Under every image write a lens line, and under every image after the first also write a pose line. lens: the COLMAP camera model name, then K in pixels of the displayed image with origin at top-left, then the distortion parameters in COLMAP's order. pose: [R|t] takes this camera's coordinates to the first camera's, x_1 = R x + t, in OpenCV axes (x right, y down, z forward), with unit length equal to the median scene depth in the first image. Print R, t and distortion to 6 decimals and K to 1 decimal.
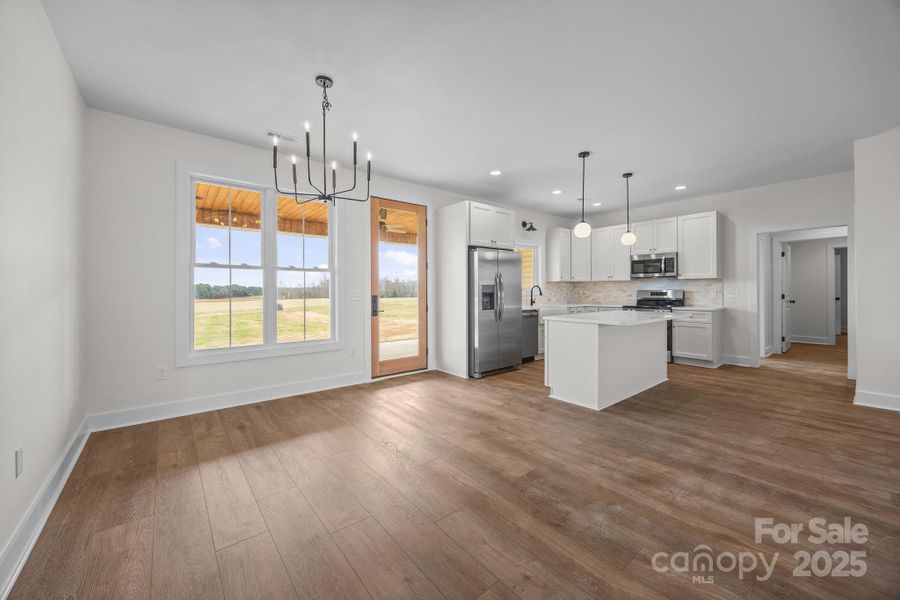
lens RADIAL K [[346.7, 0, 445.6], [0, 346.7, 291.9], [0, 0, 1]] dist [-0.015863, -0.000053]
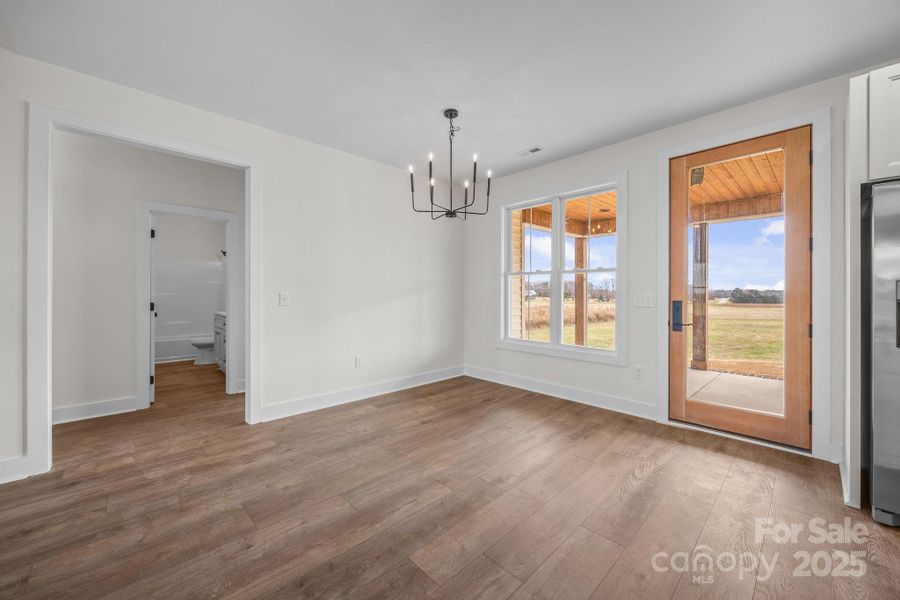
lens RADIAL K [[346.7, 0, 445.6], [0, 346.7, 291.9], [0, 0, 1]] dist [-0.015863, -0.000053]
pose [[0.067031, -0.000394, -0.997751, 0.511568], [-0.007933, 0.999968, -0.000927, -0.003808], [0.997719, 0.007978, 0.067025, 0.569713]]
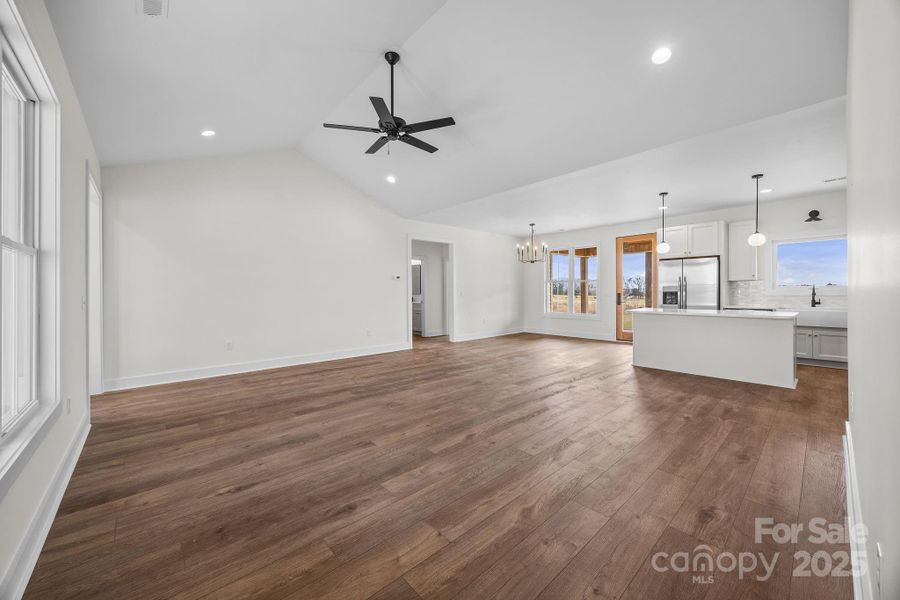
lens RADIAL K [[346.7, 0, 445.6], [0, 346.7, 291.9], [0, 0, 1]] dist [-0.015863, -0.000053]
pose [[0.041993, 0.005398, -0.999103, 1.743263], [0.002280, 0.999982, 0.005499, -0.009872], [0.999115, -0.002509, 0.041980, 0.049352]]
